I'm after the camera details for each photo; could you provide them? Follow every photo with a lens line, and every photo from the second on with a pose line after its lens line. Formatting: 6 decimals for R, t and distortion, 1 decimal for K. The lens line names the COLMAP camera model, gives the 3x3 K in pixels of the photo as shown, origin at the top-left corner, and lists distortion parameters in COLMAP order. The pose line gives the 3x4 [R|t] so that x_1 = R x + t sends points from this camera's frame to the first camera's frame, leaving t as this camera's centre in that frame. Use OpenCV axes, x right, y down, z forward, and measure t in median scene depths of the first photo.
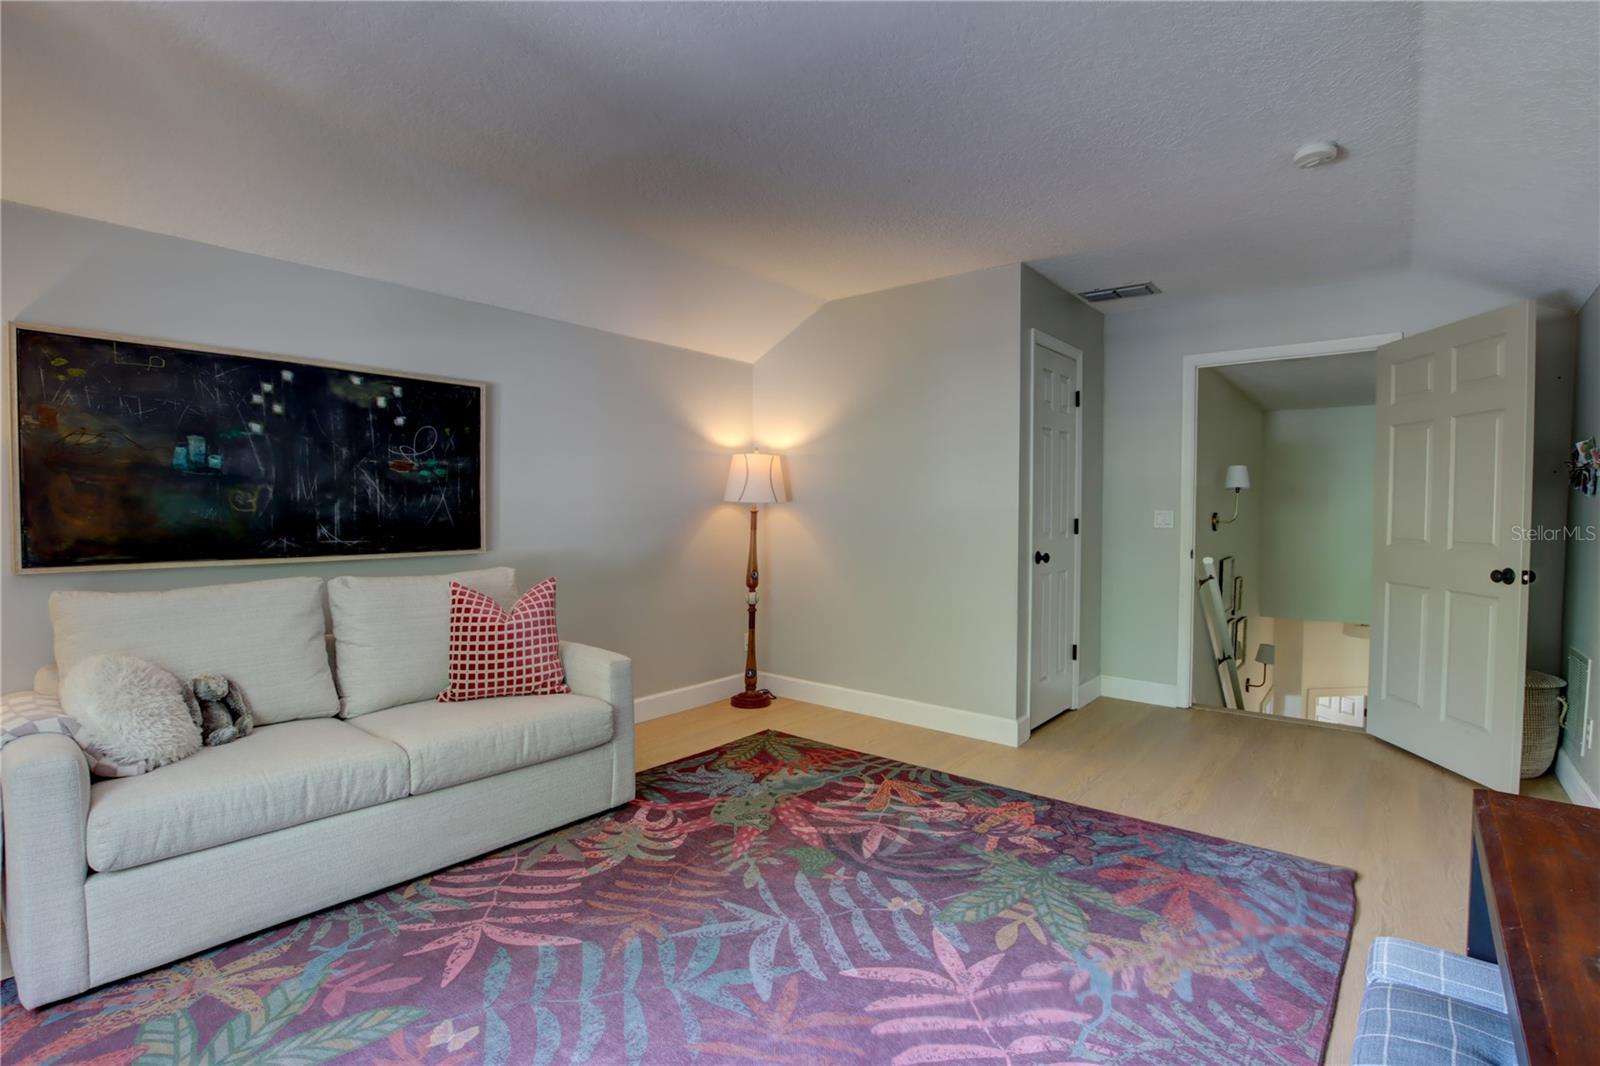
lens RADIAL K [[747.4, 0, 802.7], [0, 747.4, 534.8], [0, 0, 1]] dist [-0.039266, 0.004026]
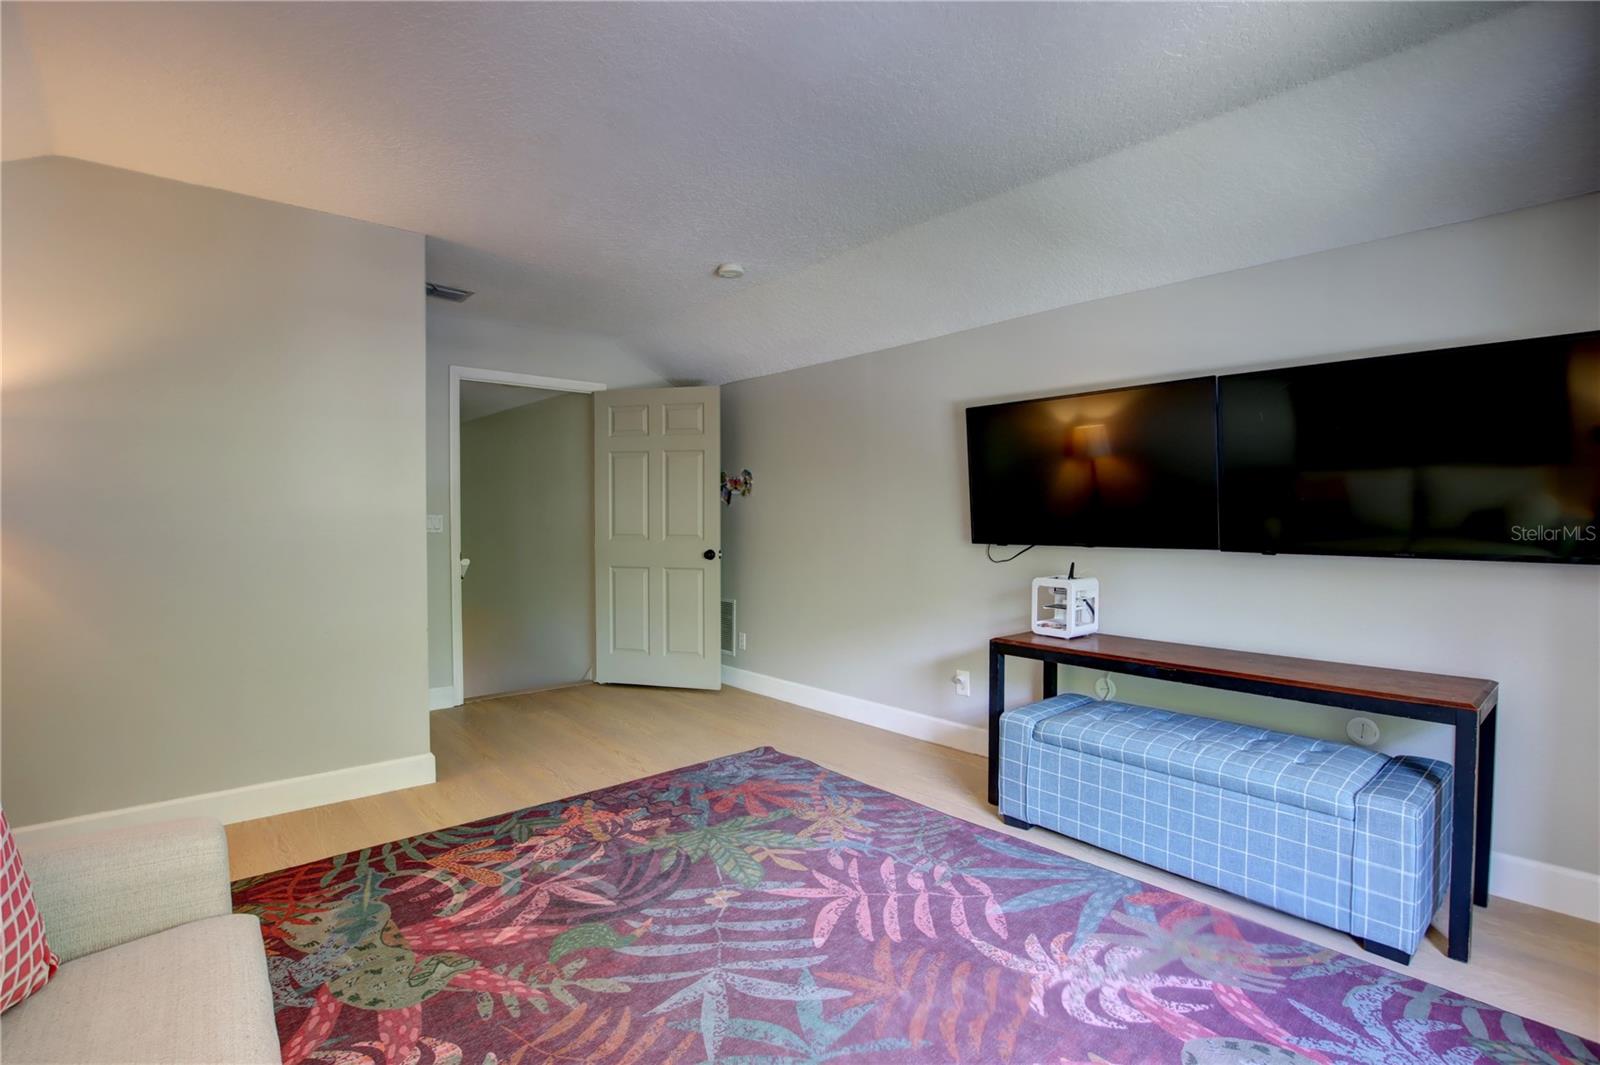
lens RADIAL K [[747.4, 0, 797.5], [0, 747.4, 531.9], [0, 0, 1]] dist [-0.039266, 0.004026]
pose [[0.164689, -0.024384, 0.986044, -0.723122], [0.033226, 0.999264, 0.019162, -0.021533], [-0.985786, 0.029606, 0.165378, 0.605017]]
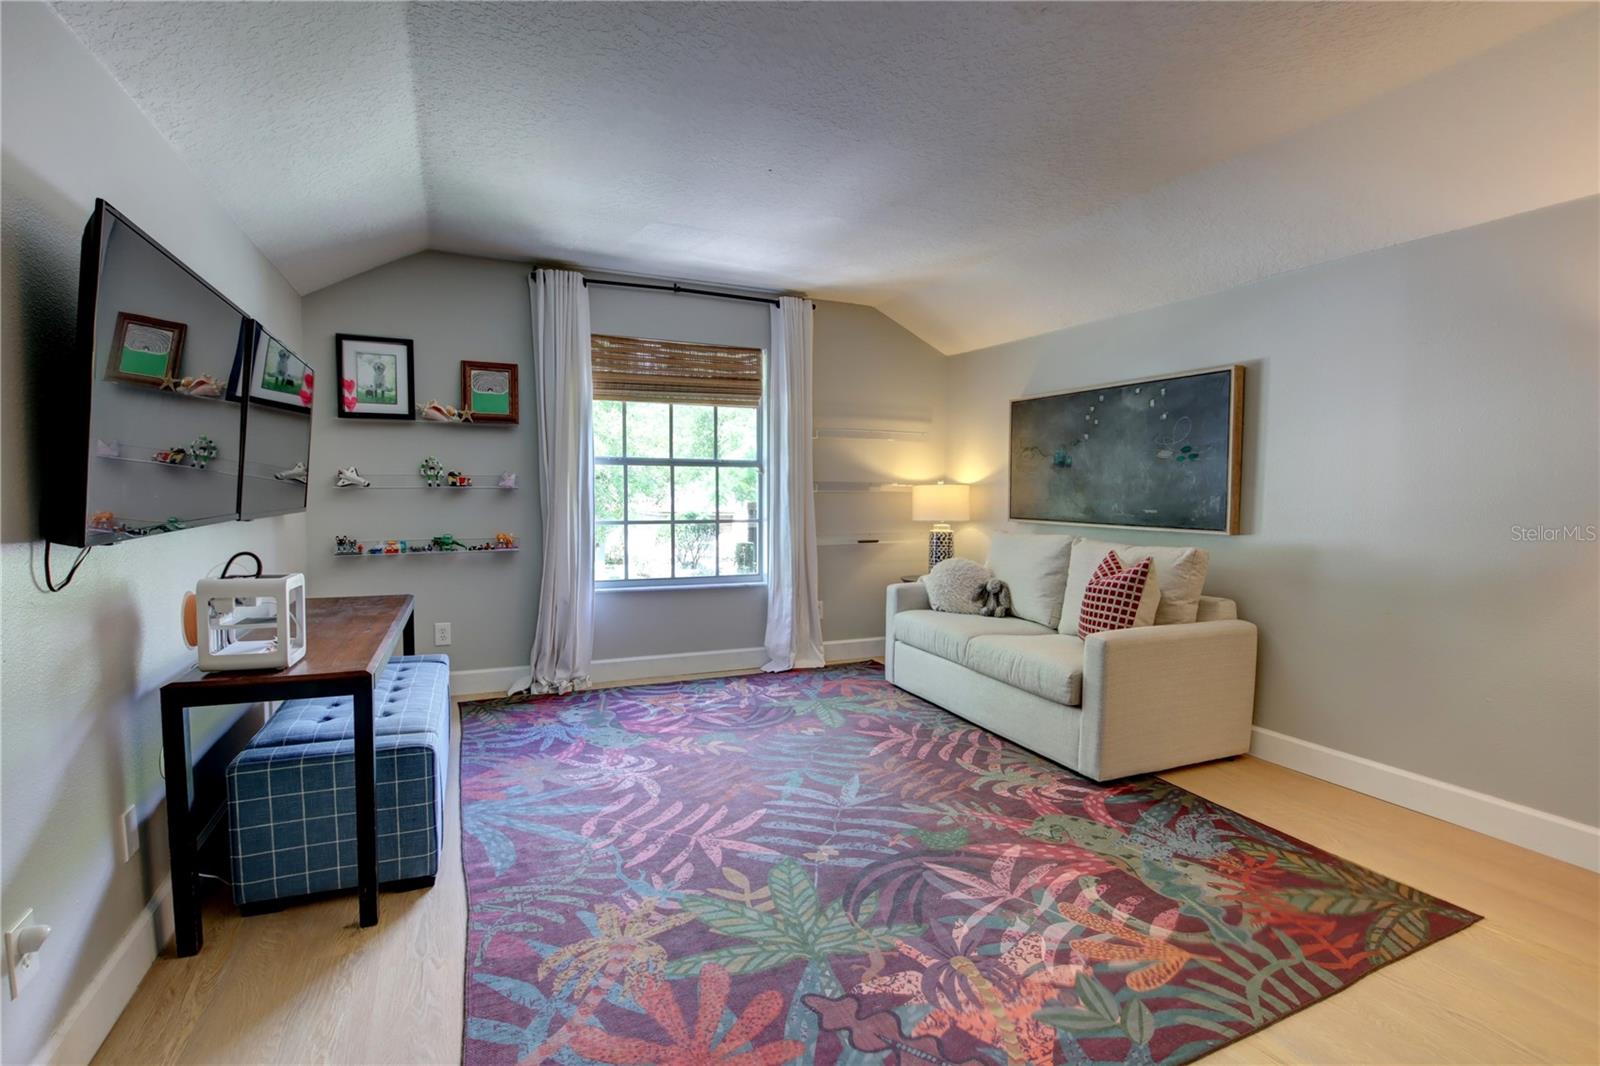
lens RADIAL K [[747.4, 0, 801.2], [0, 747.4, 527.6], [0, 0, 1]] dist [-0.039266, 0.004026]
pose [[-0.447663, 0.039356, -0.893336, 0.935961], [-0.041615, 0.997032, 0.064778, -0.033630], [0.893234, 0.066175, -0.444696, 1.210698]]
